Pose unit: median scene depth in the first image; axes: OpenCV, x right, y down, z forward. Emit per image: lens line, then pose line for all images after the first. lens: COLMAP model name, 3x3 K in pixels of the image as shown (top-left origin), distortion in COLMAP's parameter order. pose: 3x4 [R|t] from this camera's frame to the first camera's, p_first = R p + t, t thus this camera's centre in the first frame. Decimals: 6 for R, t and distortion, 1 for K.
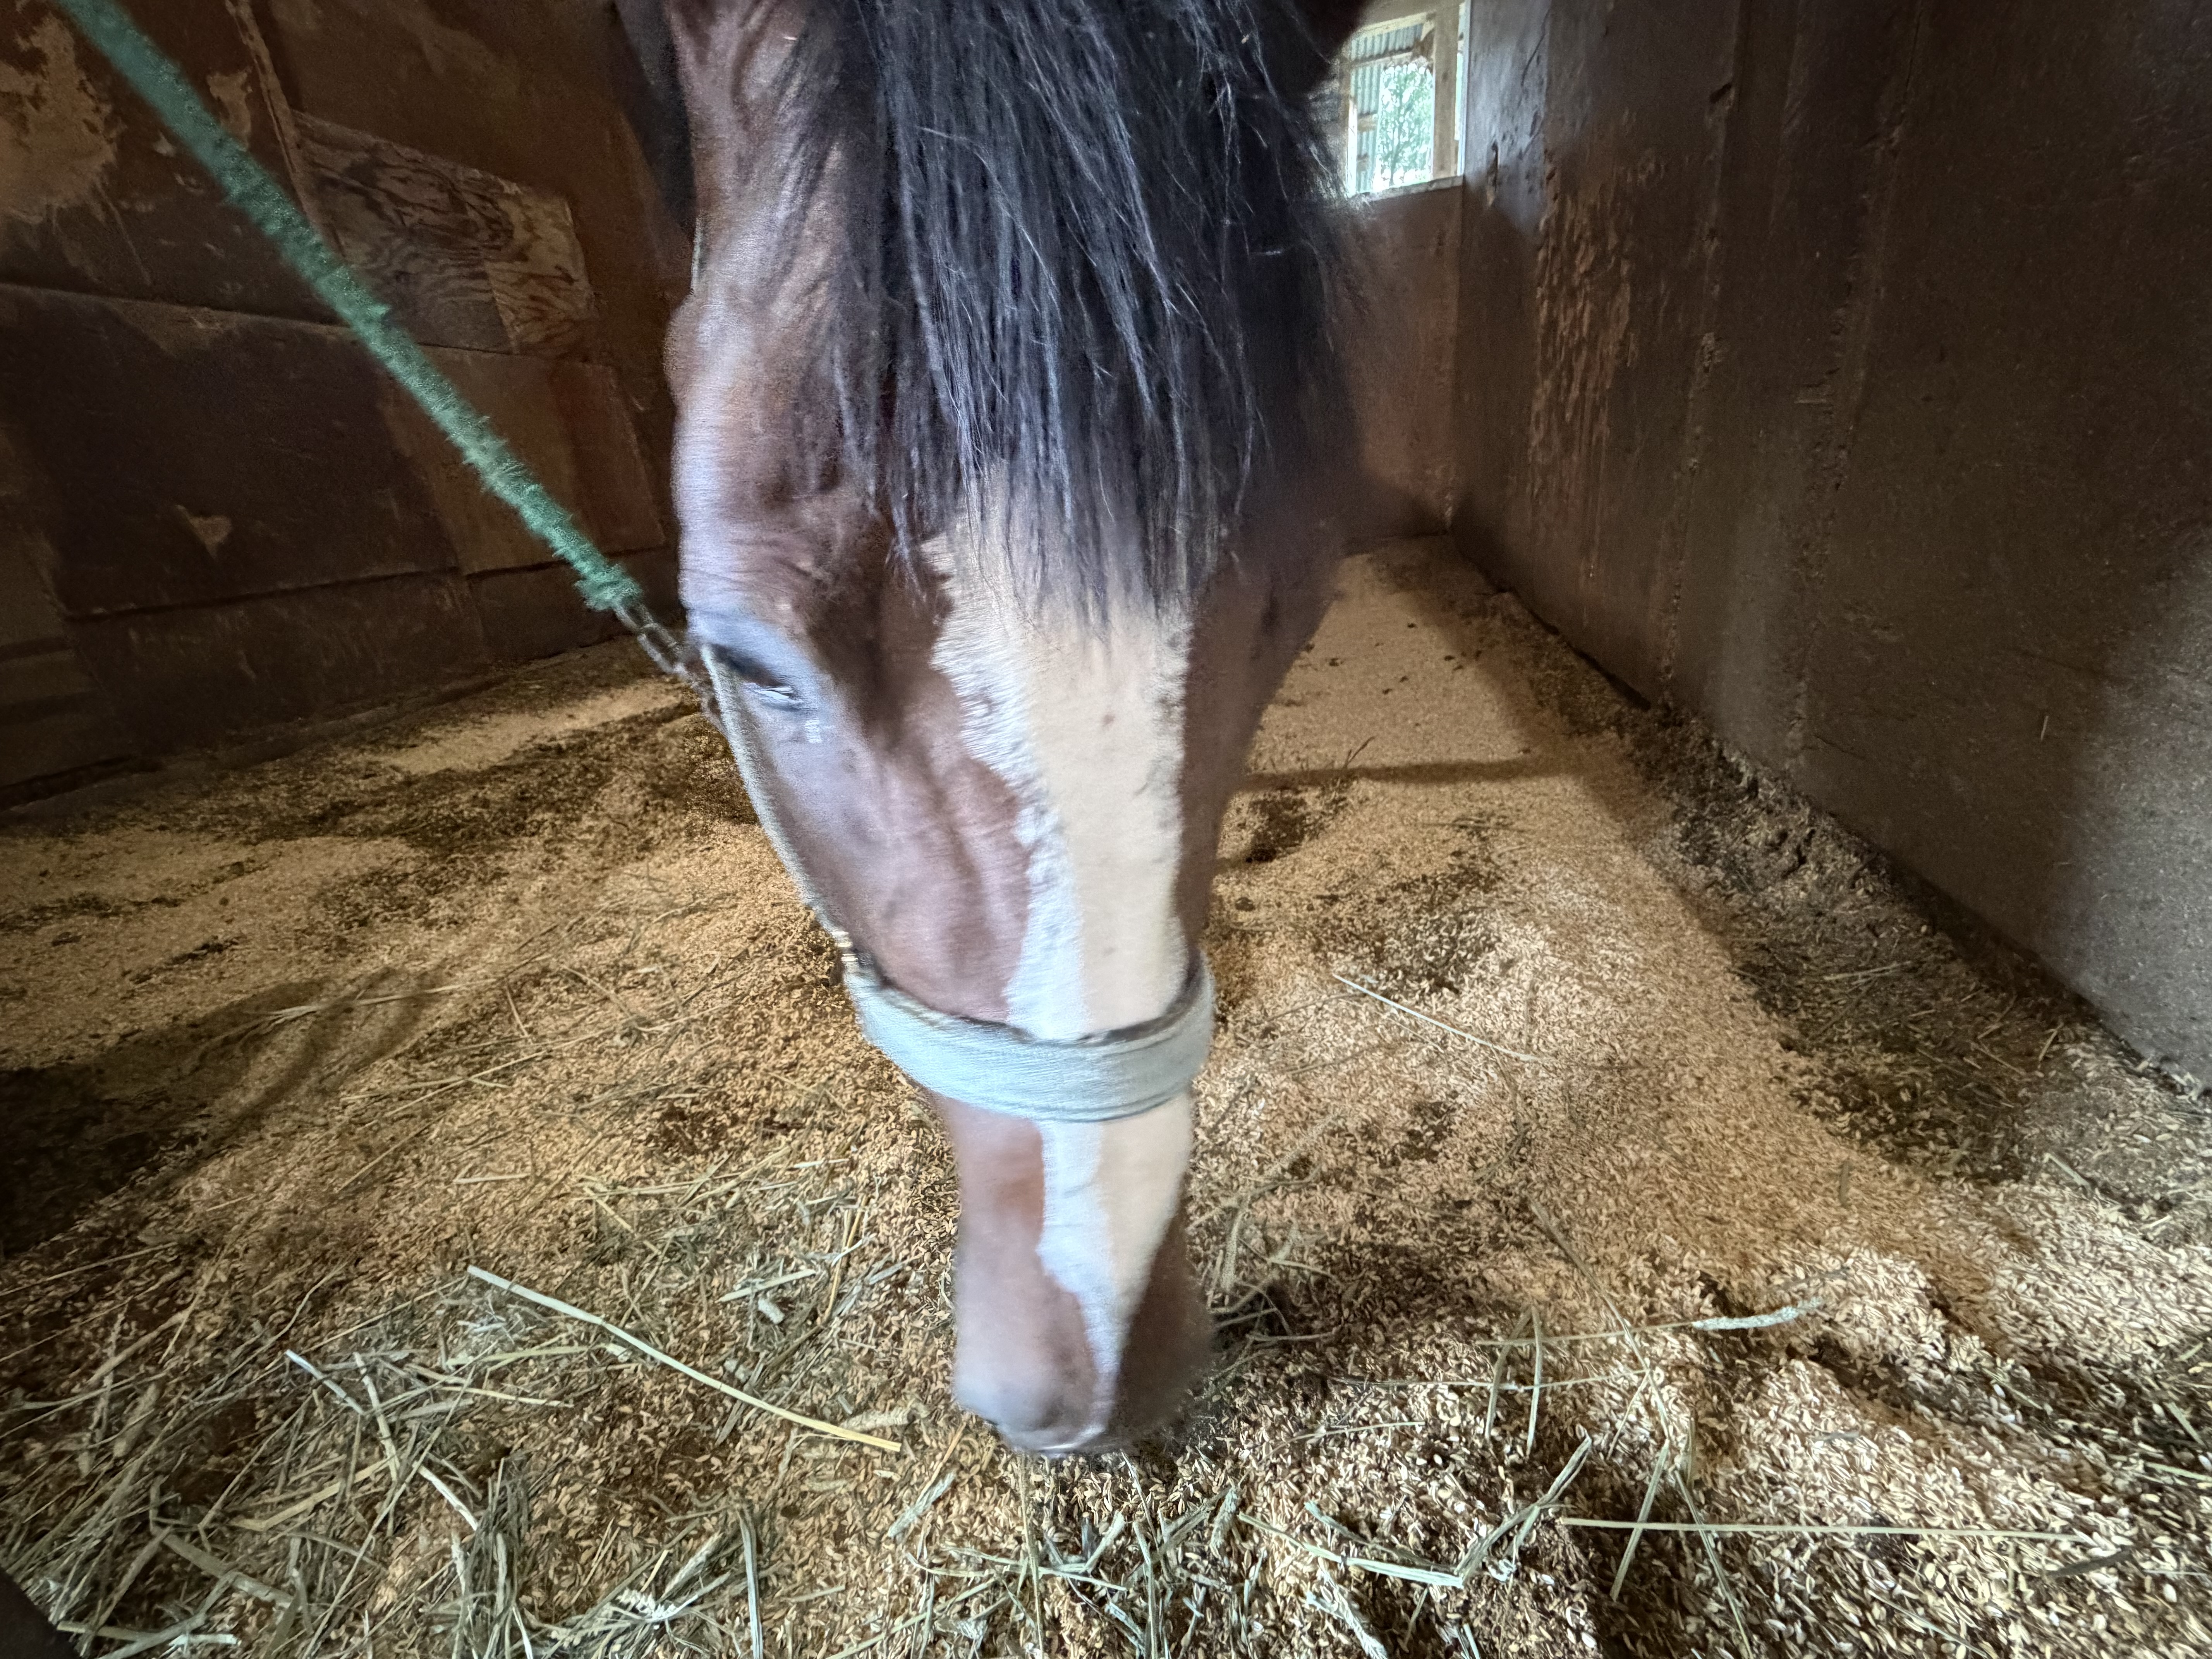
lens RADIAL K [[888.5, 0, 1095.8], [0, 888.5, 828.2], [0, 0, 1]] dist [-0.000647, 0.000557]
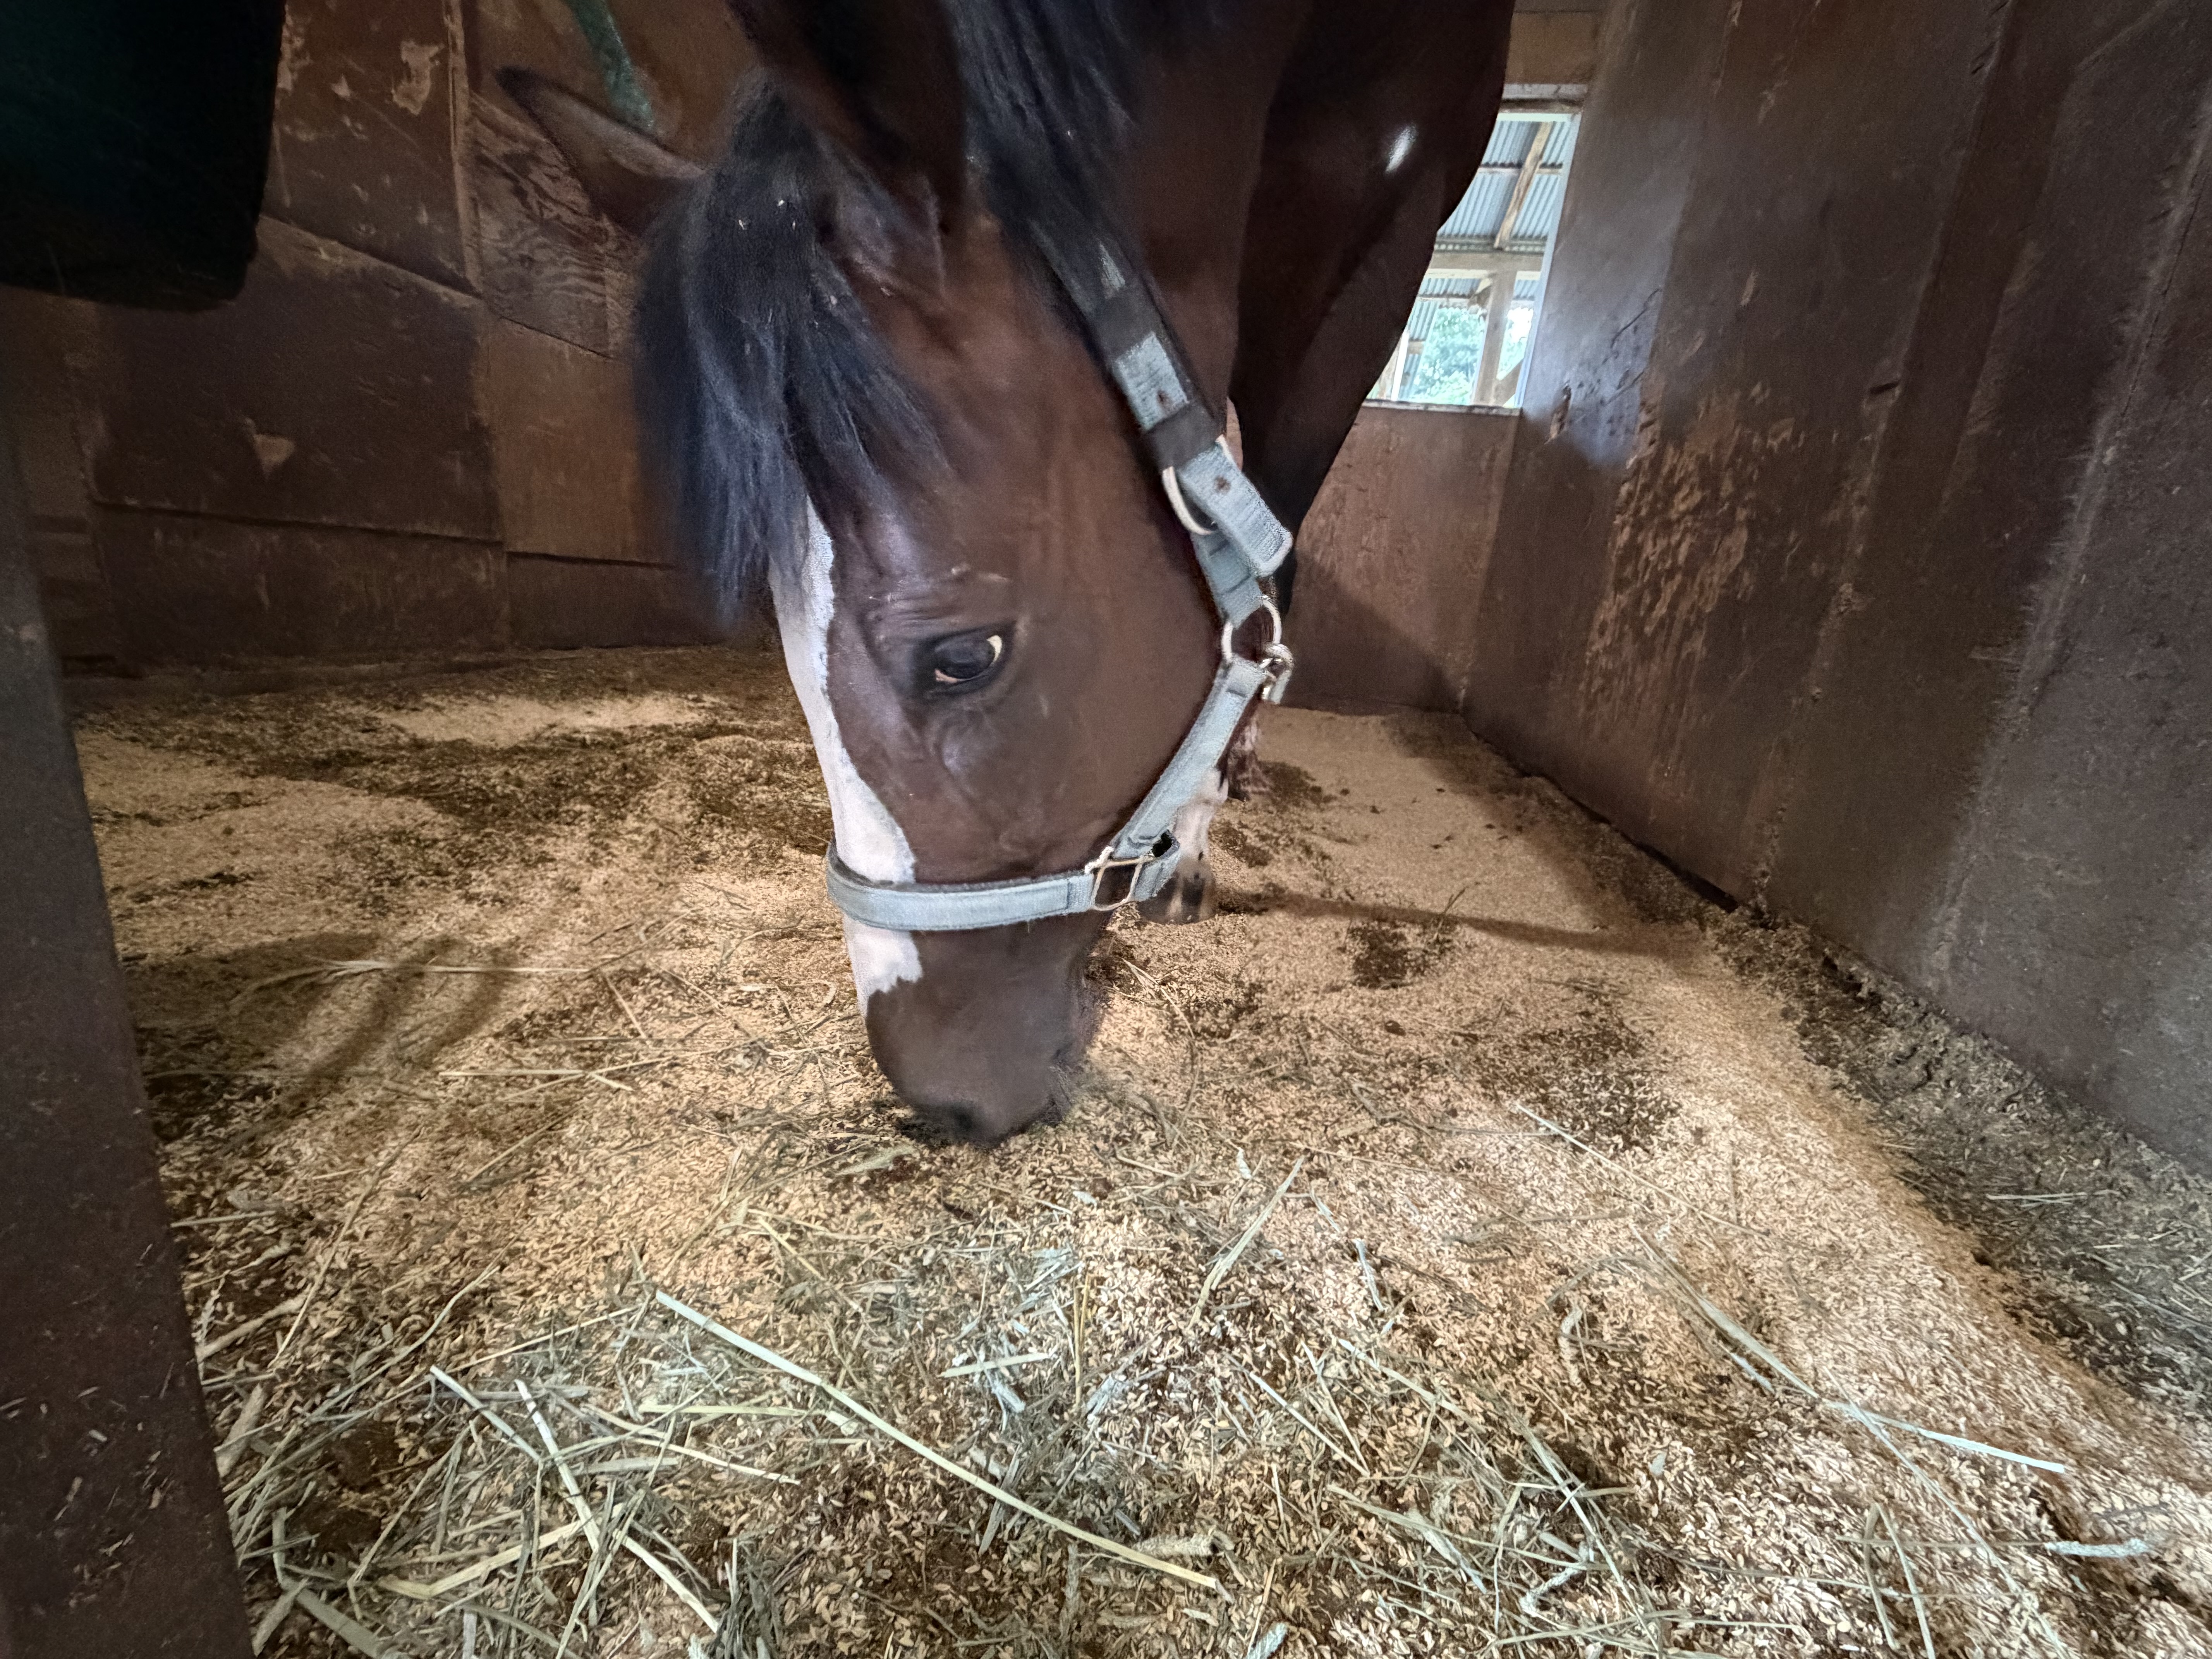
lens RADIAL K [[888.5, 0, 1104.6], [0, 888.5, 824.5], [0, 0, 1]] dist [-0.000647, 0.000557]
pose [[0.978732, 0.189711, 0.078061, -0.421357], [-0.178289, 0.974844, -0.133759, 0.086804], [-0.101473, 0.116996, 0.987935, 0.053209]]
